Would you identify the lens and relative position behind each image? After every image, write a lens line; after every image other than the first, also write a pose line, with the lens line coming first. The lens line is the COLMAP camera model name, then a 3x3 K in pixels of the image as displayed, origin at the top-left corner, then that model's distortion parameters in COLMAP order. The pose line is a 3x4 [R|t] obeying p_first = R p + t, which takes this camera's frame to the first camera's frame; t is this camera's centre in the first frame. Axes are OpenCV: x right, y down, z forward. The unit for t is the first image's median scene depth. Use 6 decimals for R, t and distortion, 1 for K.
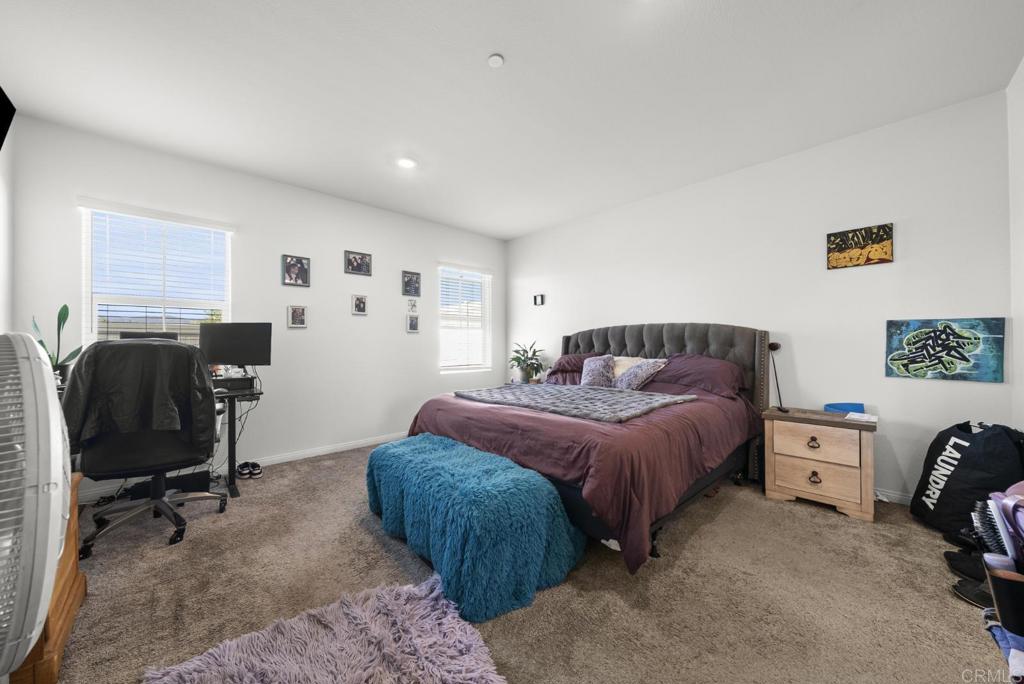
lens RADIAL K [[354.6, 0, 510.7], [0, 354.6, 344.3], [0, 0, 1]] dist [0.000071, 0.000010]
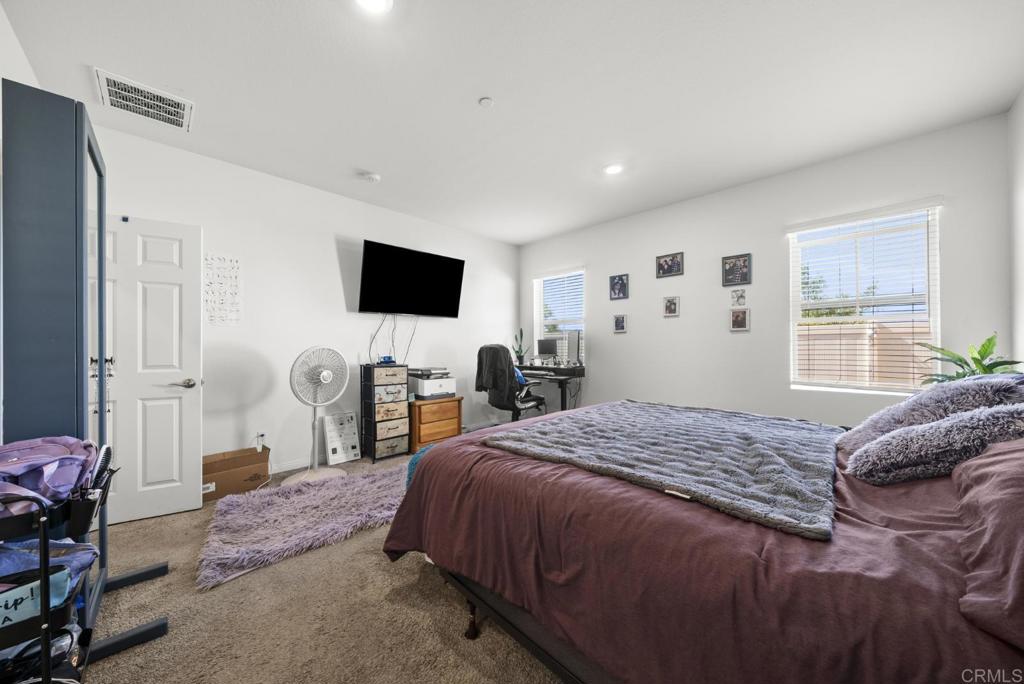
lens RADIAL K [[354.6, 0, 510.7], [0, 354.6, 344.3], [0, 0, 1]] dist [0.000071, 0.000010]
pose [[0.057099, -0.004362, -0.998359, 0.548238], [0.005119, 0.999979, -0.004076, -0.002828], [0.998355, -0.004878, 0.057120, 0.494393]]
